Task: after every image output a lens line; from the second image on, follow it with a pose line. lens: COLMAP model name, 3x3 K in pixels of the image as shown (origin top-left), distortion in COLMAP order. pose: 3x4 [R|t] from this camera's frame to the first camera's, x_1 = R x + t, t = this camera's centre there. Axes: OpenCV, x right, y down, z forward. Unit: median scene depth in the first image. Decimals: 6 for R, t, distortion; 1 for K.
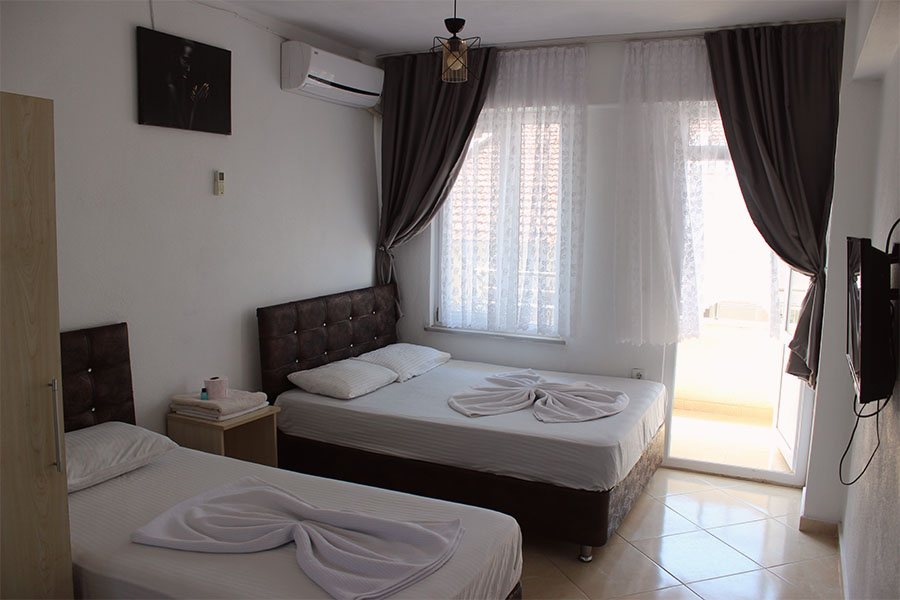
lens RADIAL K [[746.4, 0, 450.3], [0, 746.4, 320.5], [0, 0, 1]] dist [-0.162580, 0.146402]
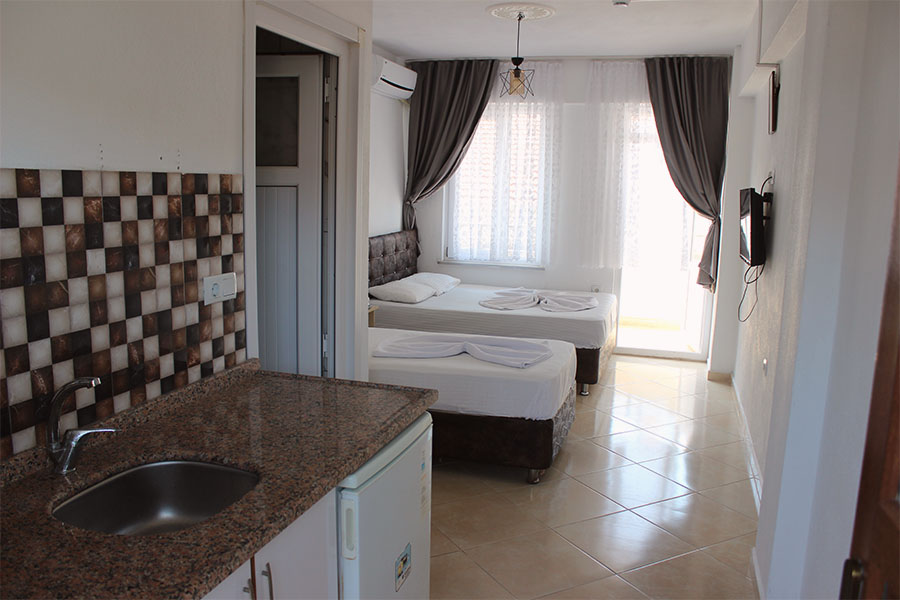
lens RADIAL K [[746.4, 0, 450.3], [0, 746.4, 320.5], [0, 0, 1]] dist [-0.162580, 0.146402]
pose [[0.987500, -0.020014, 0.156344, -0.265947], [0.013872, 0.999092, 0.040281, 0.073231], [-0.157009, -0.037608, 0.986881, -0.408469]]
